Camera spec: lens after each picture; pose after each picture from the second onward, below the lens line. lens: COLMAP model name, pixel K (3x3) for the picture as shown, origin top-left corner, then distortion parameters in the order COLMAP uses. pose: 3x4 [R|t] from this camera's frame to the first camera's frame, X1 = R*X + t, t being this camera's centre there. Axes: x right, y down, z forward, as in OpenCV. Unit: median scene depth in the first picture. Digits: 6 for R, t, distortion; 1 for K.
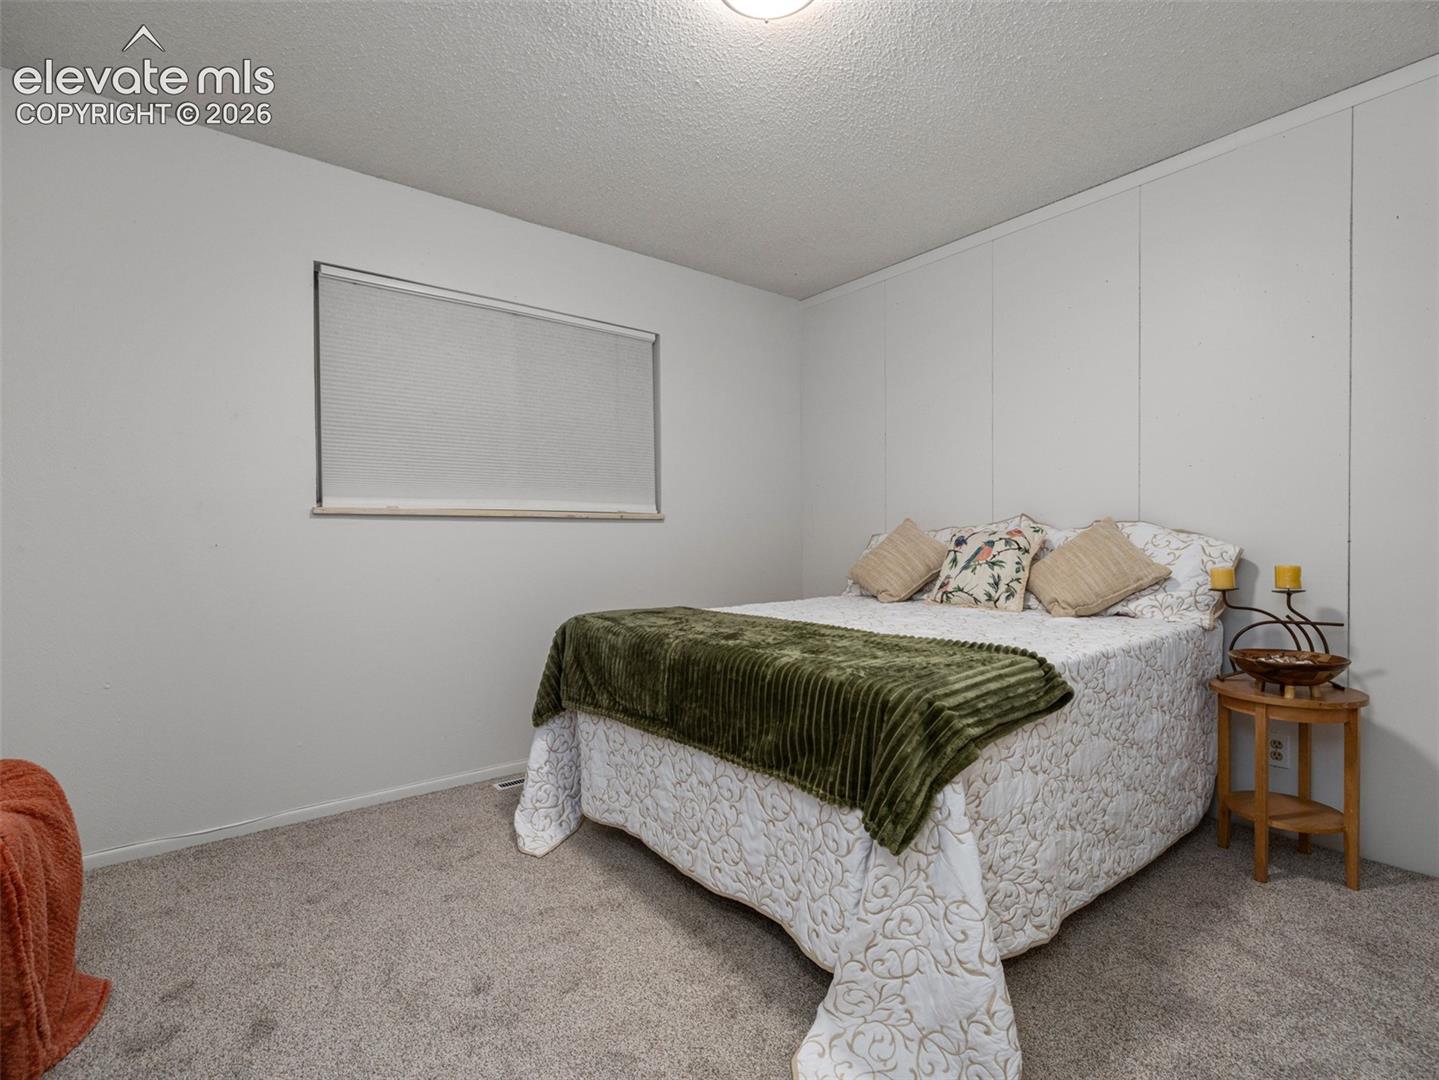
lens RADIAL K [[678.2, 0, 715.4], [0, 678.2, 539.1], [0, 0, 1]] dist [0.001022, -0.000224]
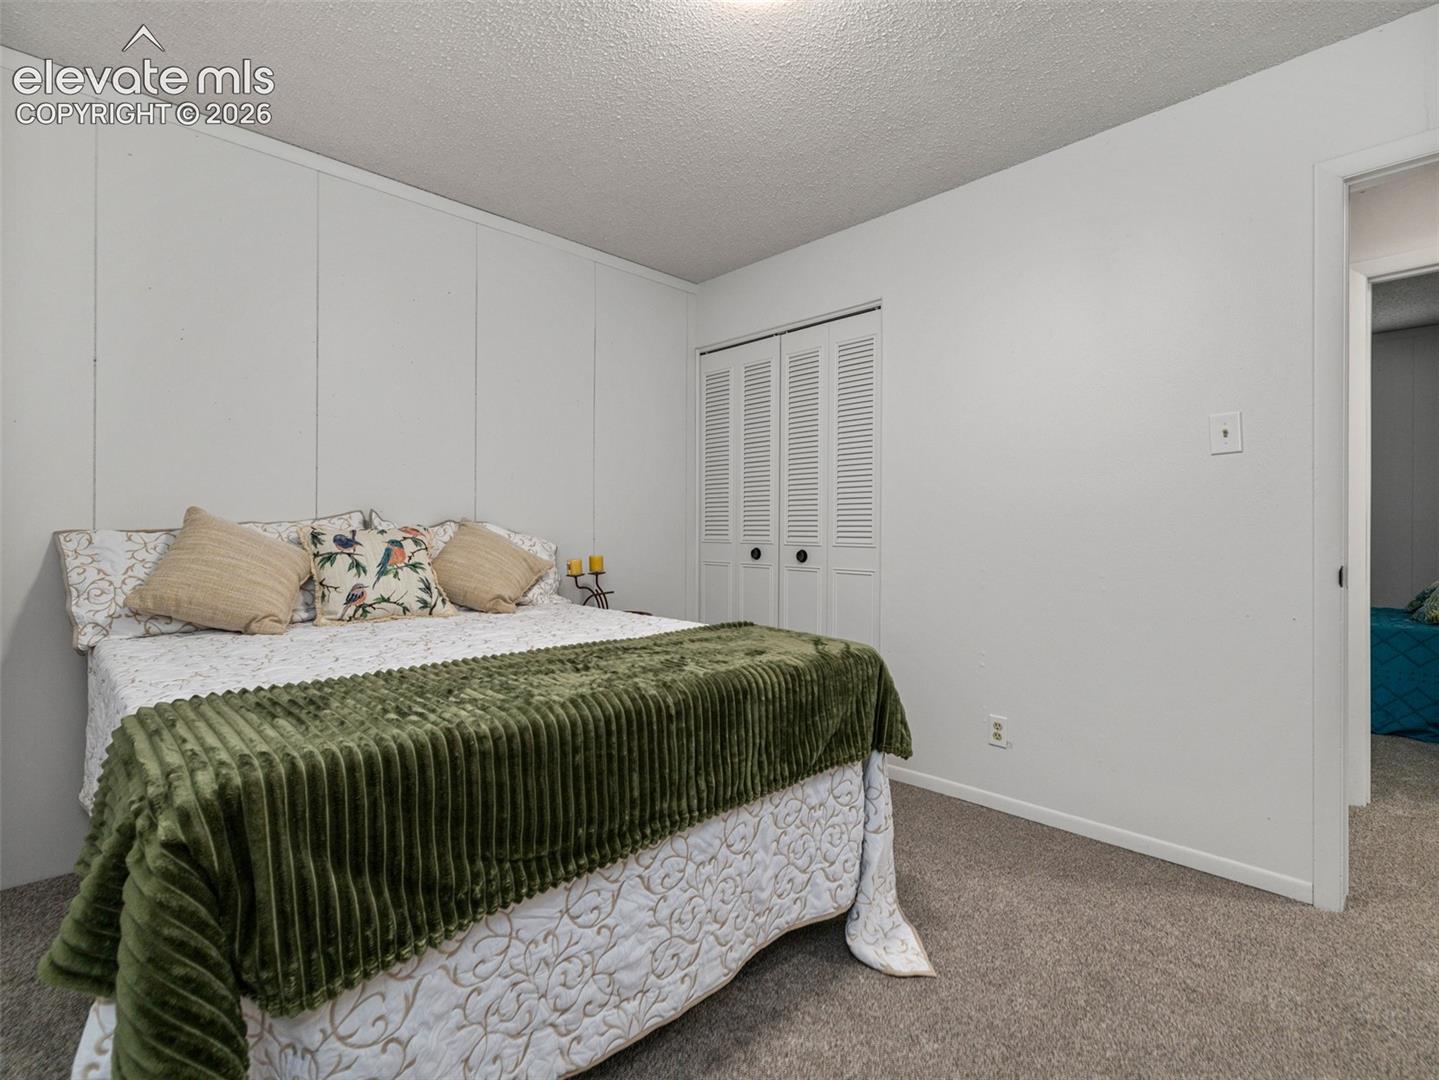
lens RADIAL K [[678.2, 0, 714.7], [0, 678.2, 538.5], [0, 0, 1]] dist [0.001022, -0.000224]
pose [[-0.087255, -0.000507, 0.996186, -0.509555], [0.004606, 0.999989, 0.000912, 0.001350], [-0.996175, 0.004668, -0.087252, 0.700670]]
